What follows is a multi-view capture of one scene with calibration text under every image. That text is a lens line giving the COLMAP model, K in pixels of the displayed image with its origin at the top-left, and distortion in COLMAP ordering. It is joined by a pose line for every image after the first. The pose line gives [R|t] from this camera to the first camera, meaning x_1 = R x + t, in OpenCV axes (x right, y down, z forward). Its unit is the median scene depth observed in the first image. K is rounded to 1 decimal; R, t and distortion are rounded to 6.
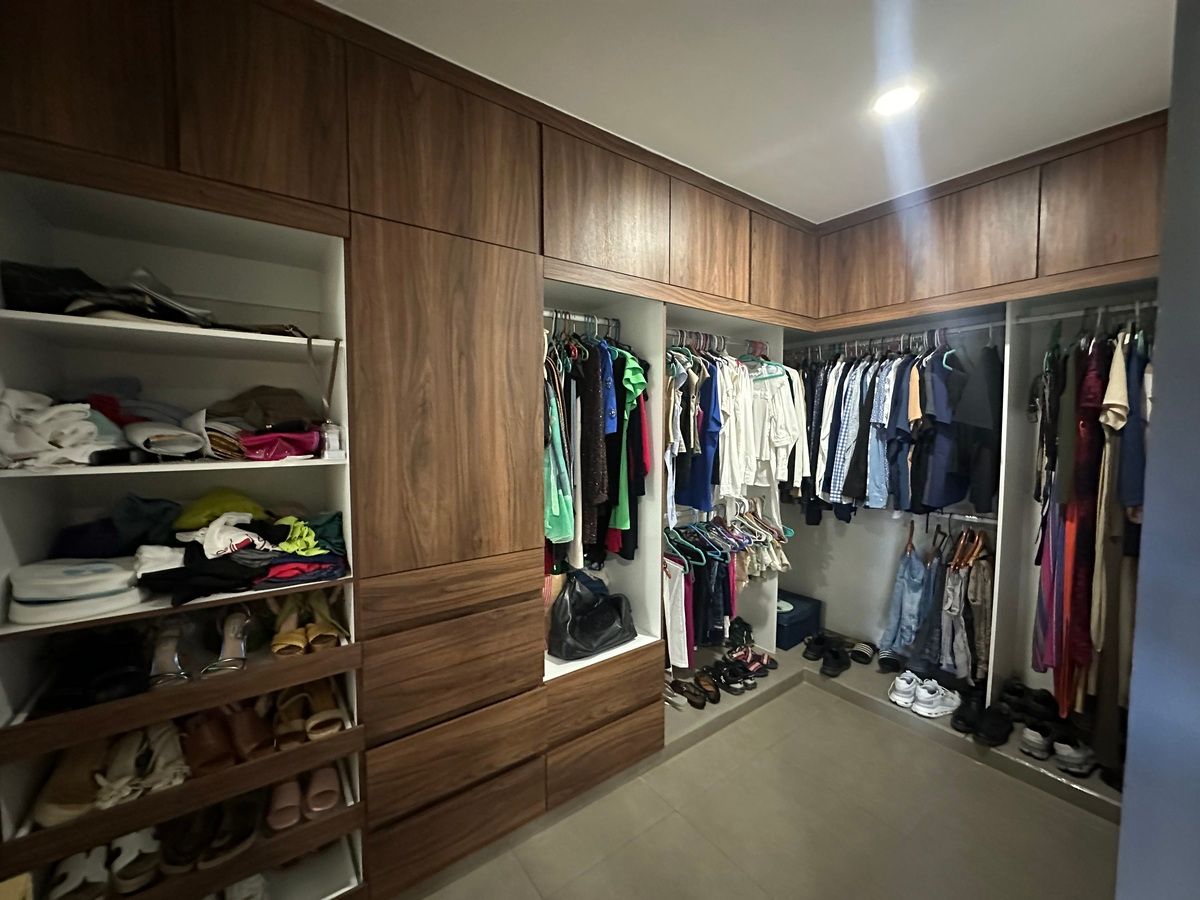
lens RADIAL K [[480.4, 0, 599.7], [0, 480.4, 449.6], [0, 0, 1]] dist [-0.003705, 0.000694]
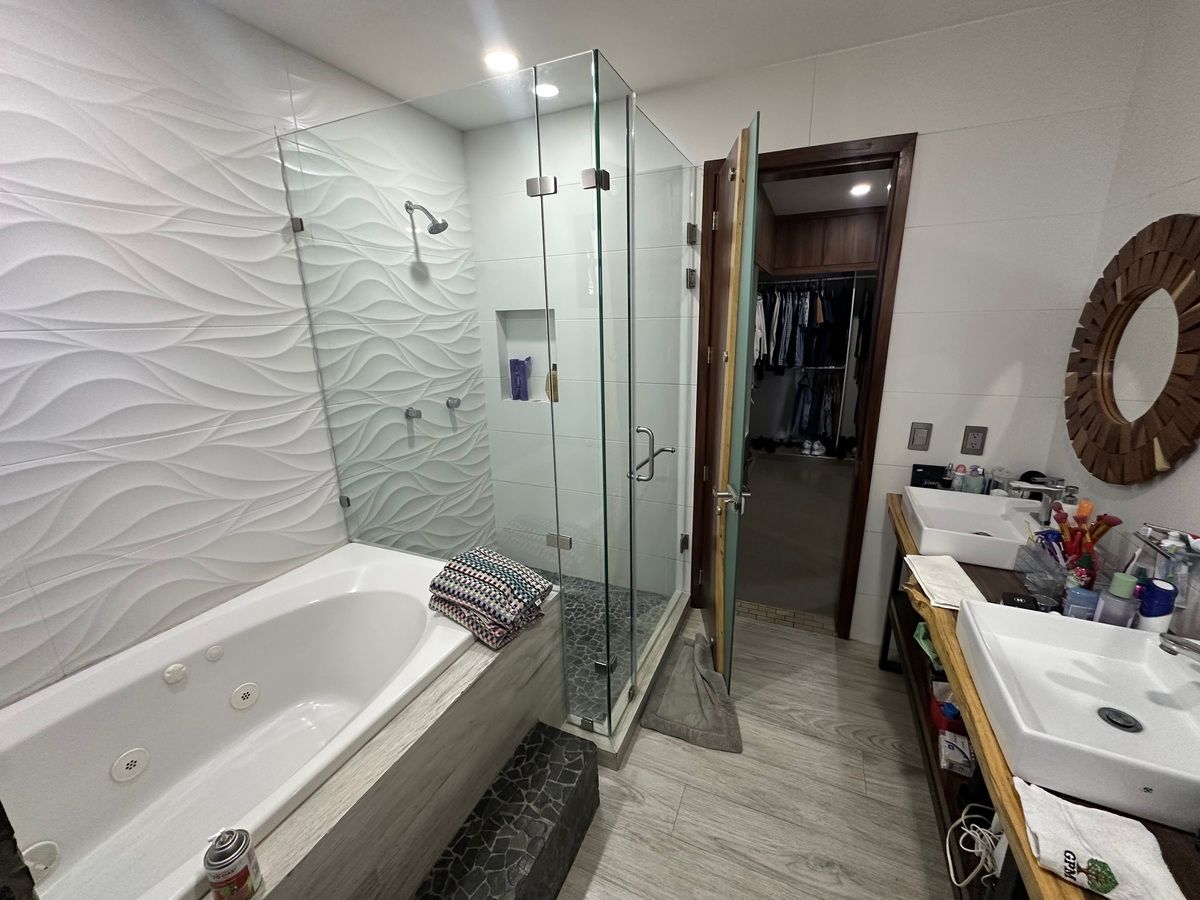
lens RADIAL K [[480.4, 0, 600.5], [0, 480.4, 445.4], [0, 0, 1]] dist [-0.003705, 0.000694]
pose [[0.864234, -0.138757, 0.483577, -1.303289], [0.048819, 0.979807, 0.193896, 0.011857], [-0.500716, -0.143964, 0.853556, -0.432306]]
